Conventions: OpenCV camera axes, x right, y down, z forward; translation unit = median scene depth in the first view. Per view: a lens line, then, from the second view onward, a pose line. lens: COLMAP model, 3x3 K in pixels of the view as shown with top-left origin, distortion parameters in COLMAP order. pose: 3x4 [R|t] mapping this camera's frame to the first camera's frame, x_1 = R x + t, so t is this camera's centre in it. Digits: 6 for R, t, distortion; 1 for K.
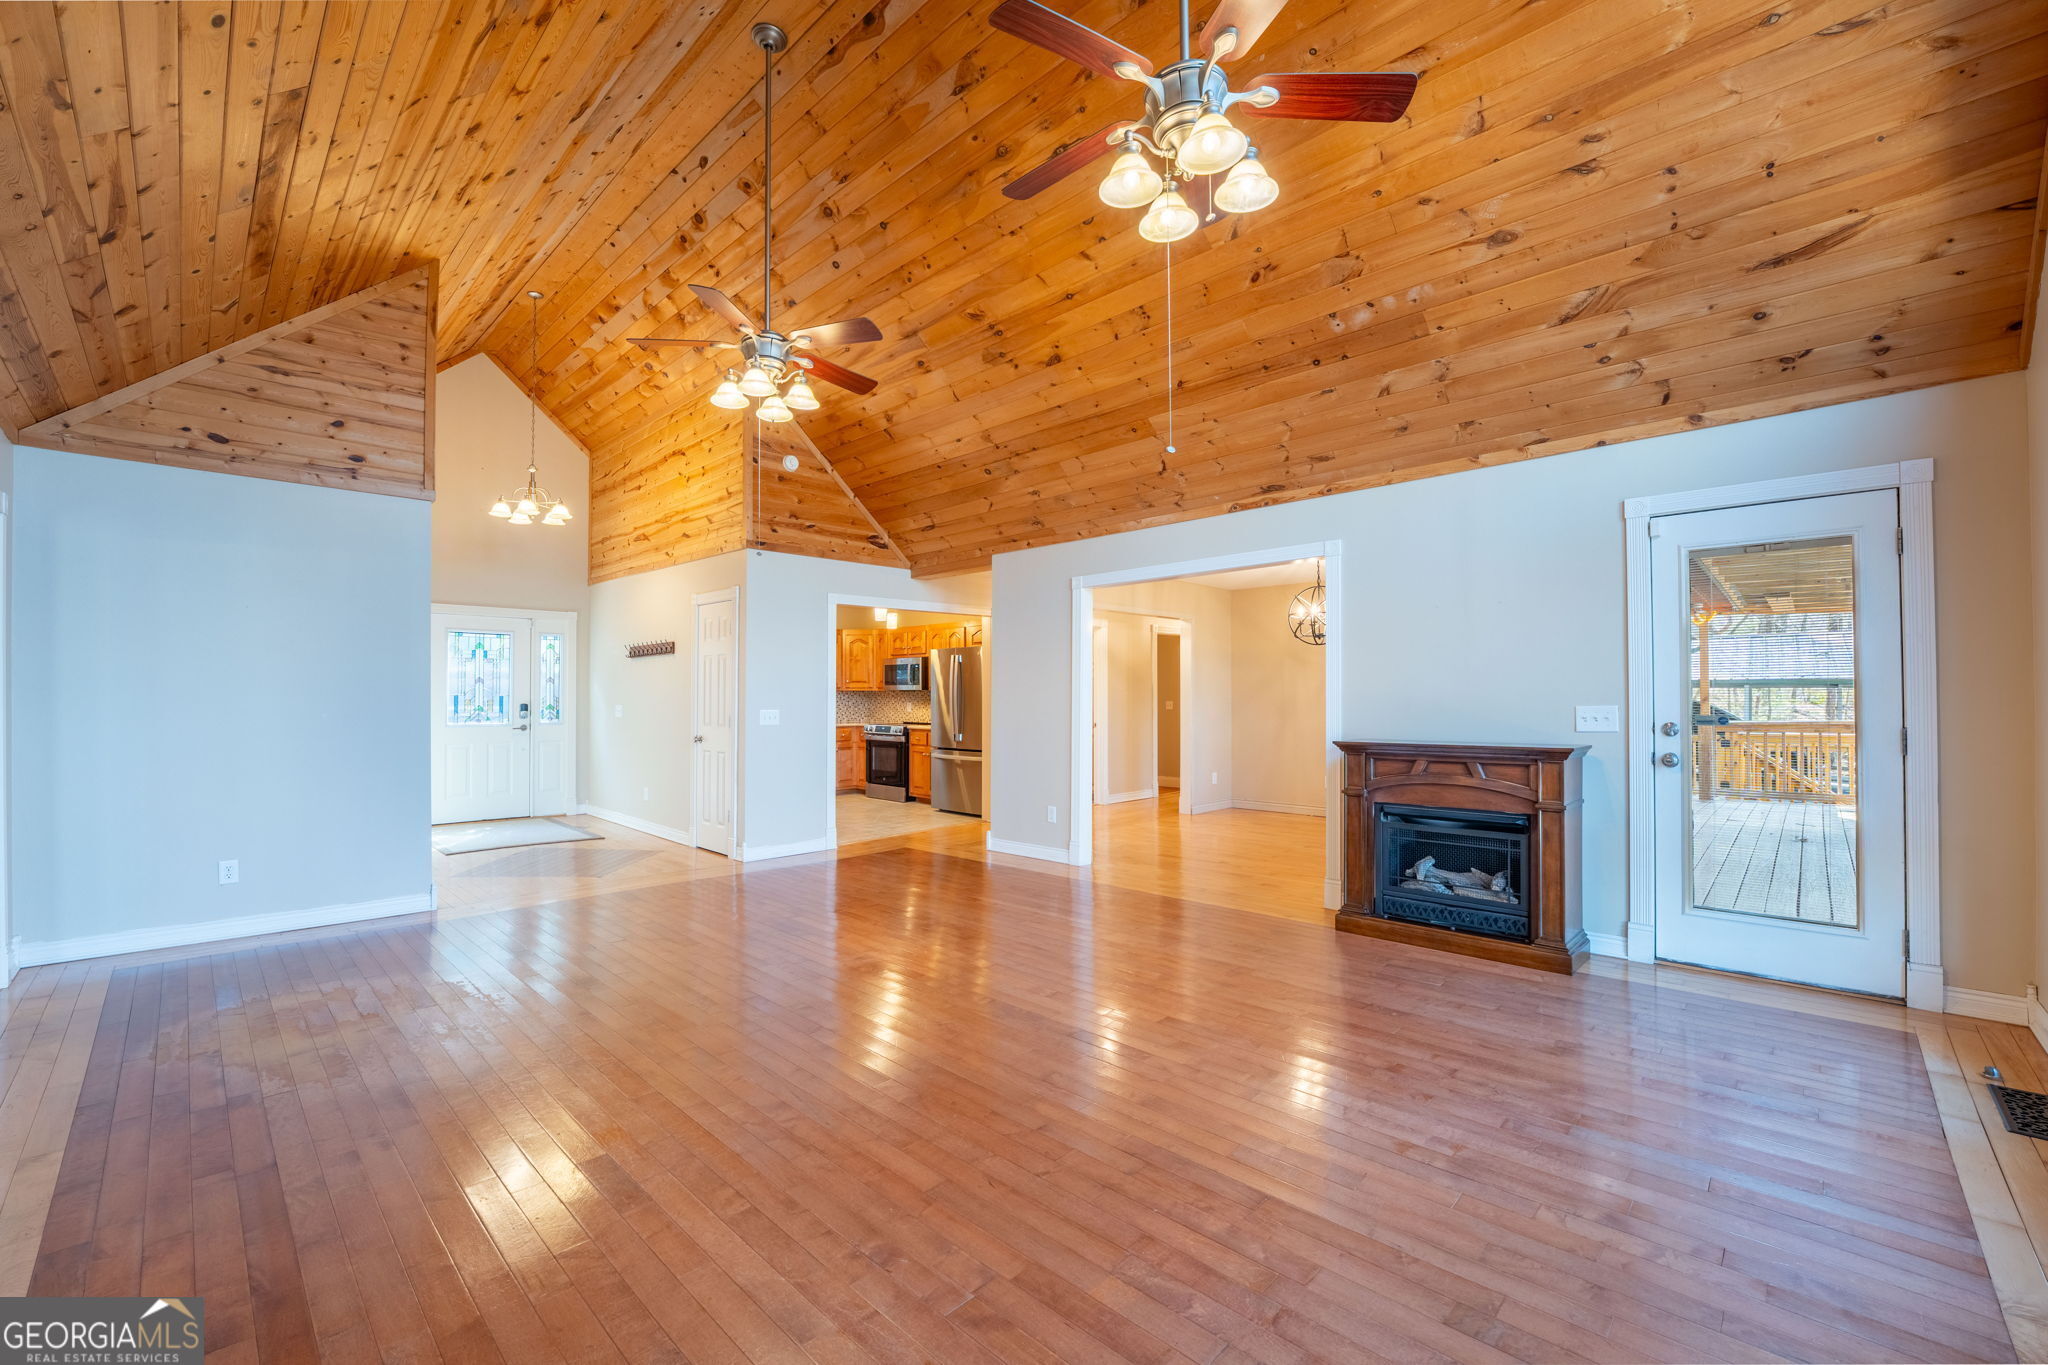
lens RADIAL K [[835.8, 0, 1003.3], [0, 835.8, 687.4], [0, 0, 1]] dist [-0.031166, 0.004996]
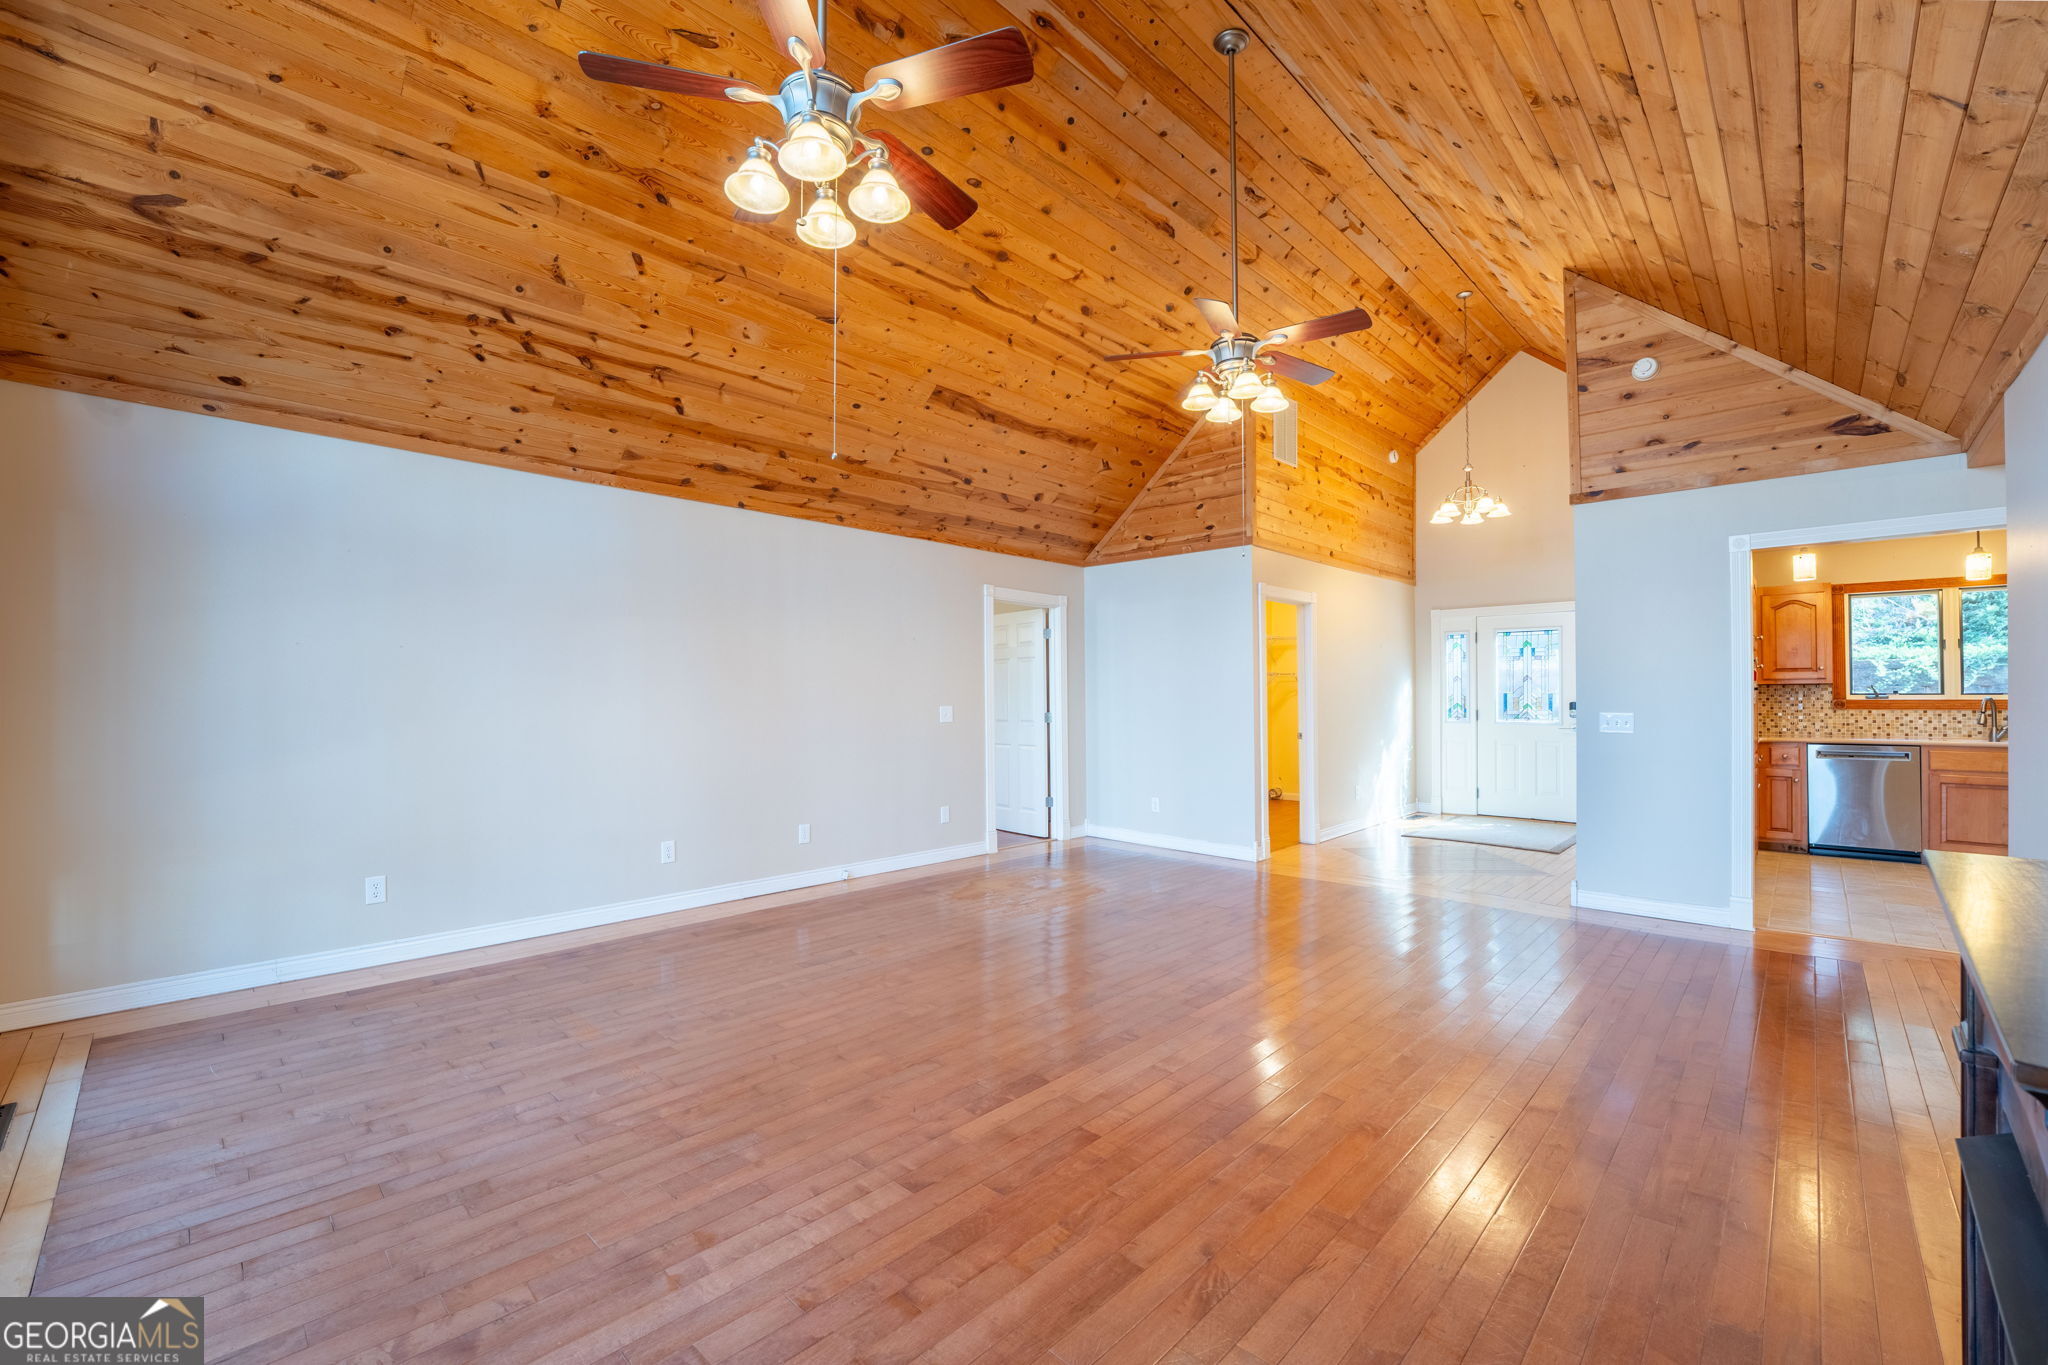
lens RADIAL K [[840.4, 0, 1002.5], [0, 840.4, 686.7], [0, 0, 1]] dist [-0.021484, 0.000786]
pose [[0.003092, -0.009976, -0.999945, 0.449303], [0.014311, 0.999848, -0.009931, 0.002991], [0.999893, -0.014280, 0.003235, 0.439442]]
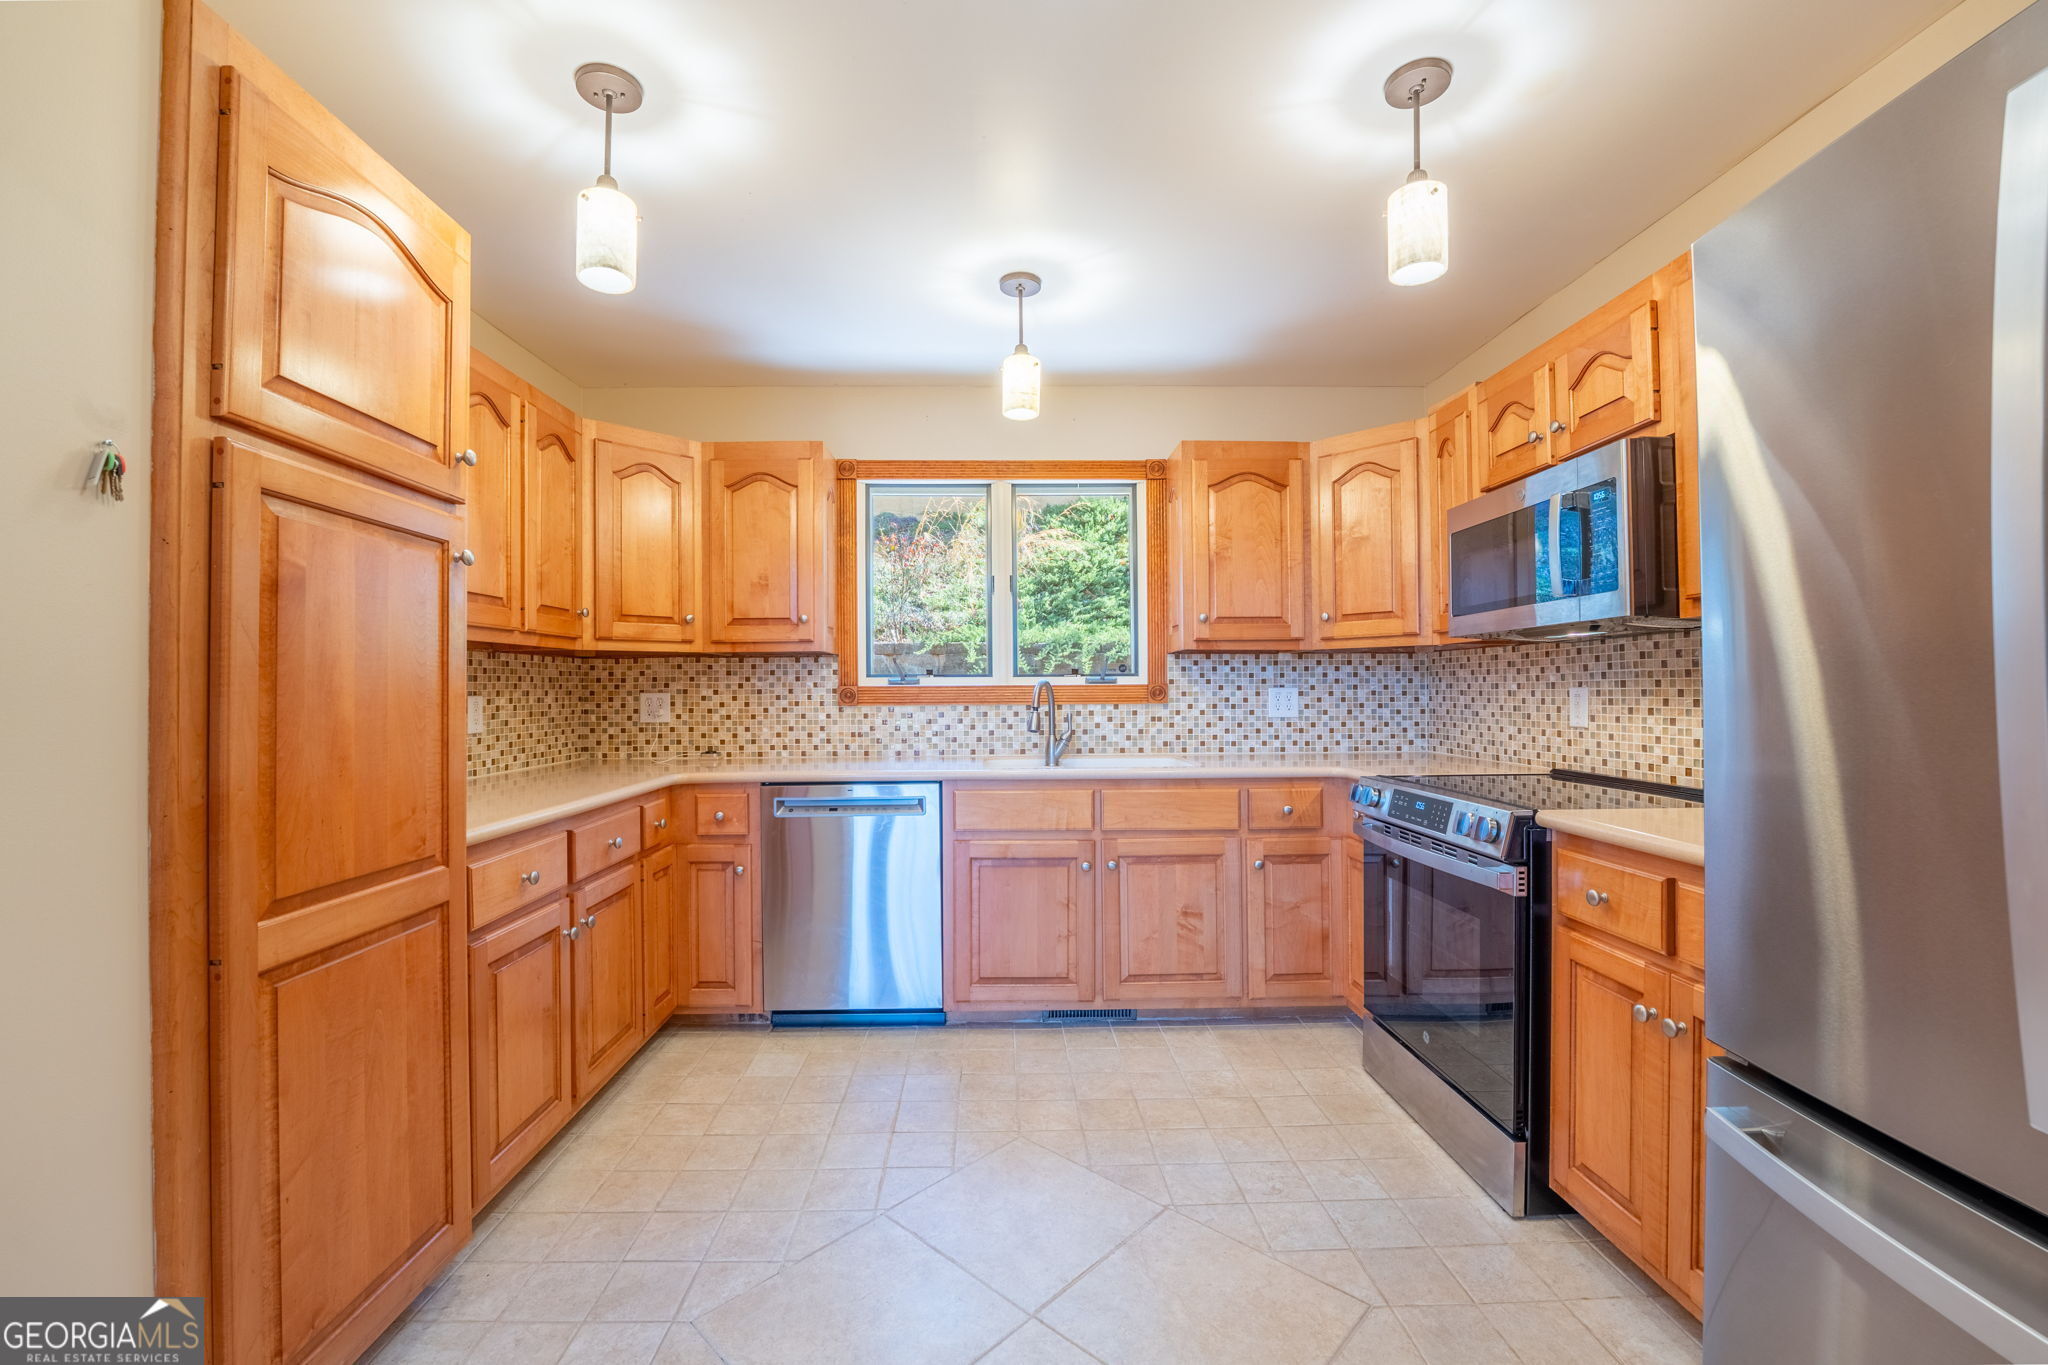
lens RADIAL K [[832.5, 0, 1012.8], [0, 832.5, 687.6], [0, 0, 1]] dist [-0.026384, 0.000028]
pose [[0.719159, -0.008720, -0.694791, -0.104112], [0.014435, 0.999893, 0.002392, 0.023815], [0.694695, -0.011749, 0.719208, 1.144053]]
